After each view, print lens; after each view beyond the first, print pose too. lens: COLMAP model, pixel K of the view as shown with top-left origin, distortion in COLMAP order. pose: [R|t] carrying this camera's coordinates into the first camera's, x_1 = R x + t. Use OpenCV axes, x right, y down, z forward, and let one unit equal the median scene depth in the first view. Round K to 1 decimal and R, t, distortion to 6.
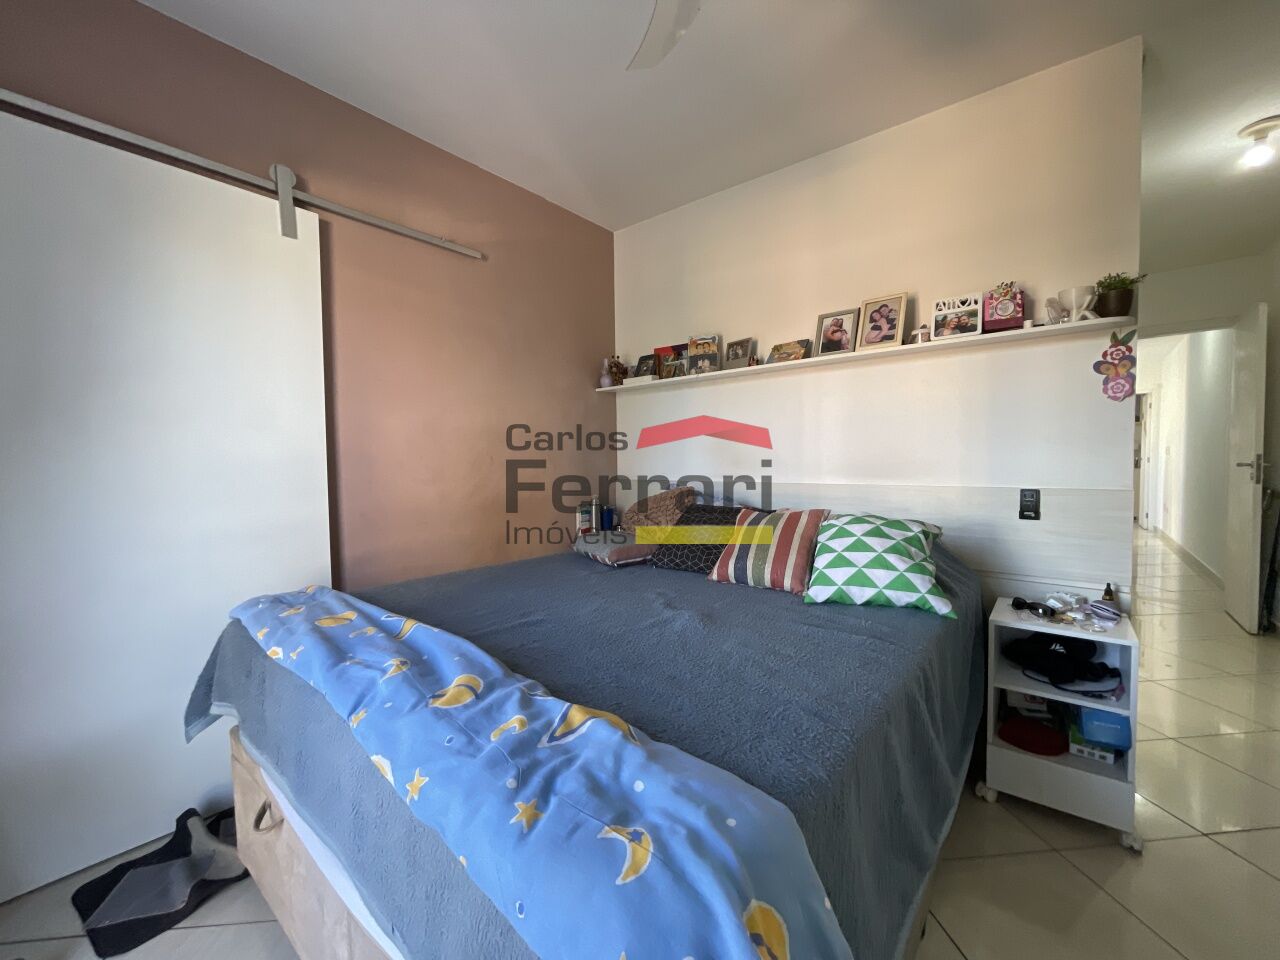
lens RADIAL K [[516.3, 0, 640.0], [0, 516.3, 480.0], [0, 0, 1]] dist [-0.000219, 0.000074]
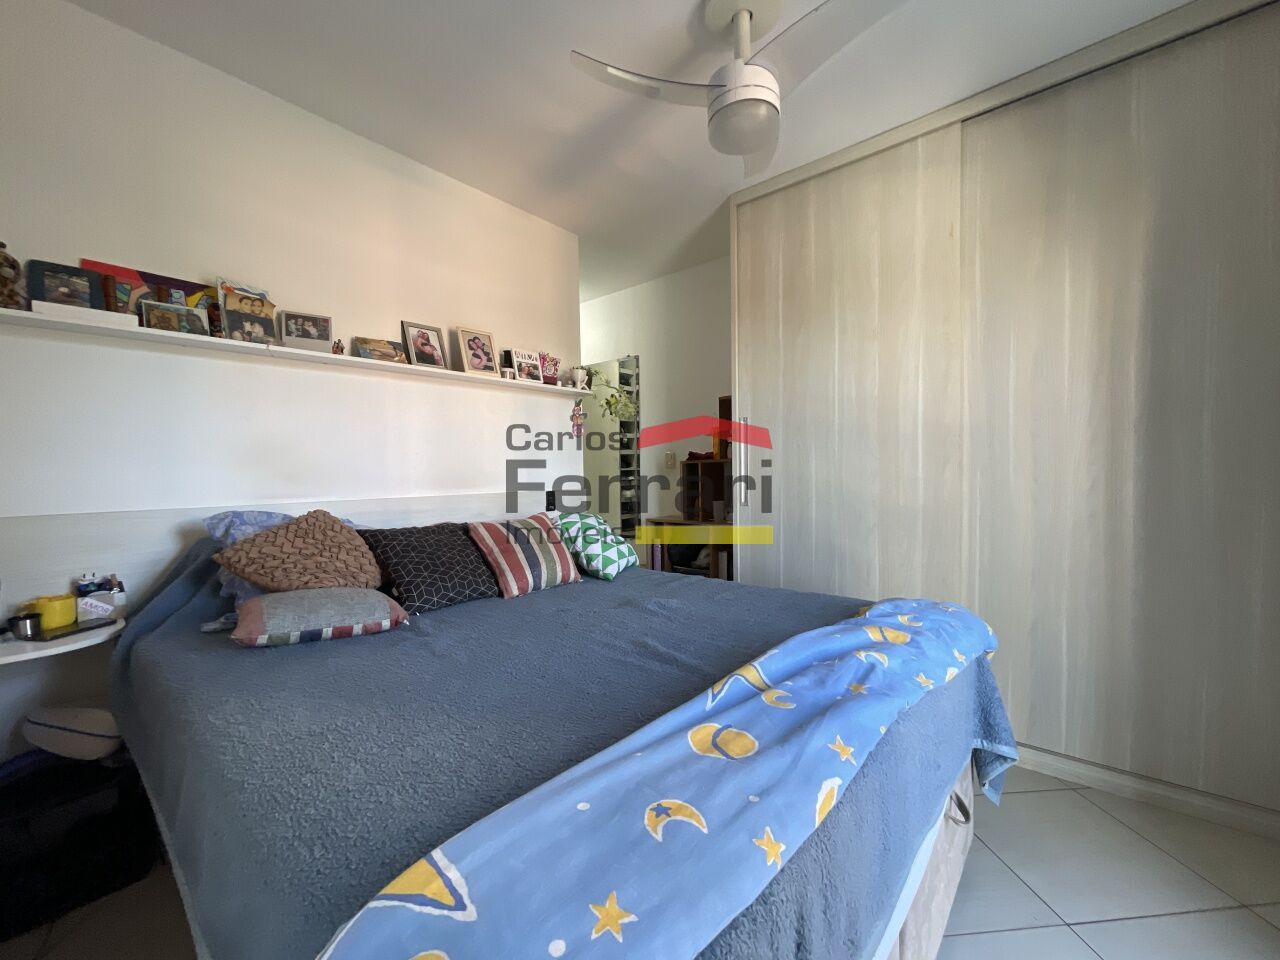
lens RADIAL K [[519.3, 0, 640.0], [0, 519.3, 480.0], [0, 0, 1]] dist [0.001410, 0.000119]
pose [[0.023103, -0.010335, 0.999680, -0.696418], [0.051555, 0.998628, 0.009133, -0.013931], [-0.998403, 0.051327, 0.023604, 0.642374]]
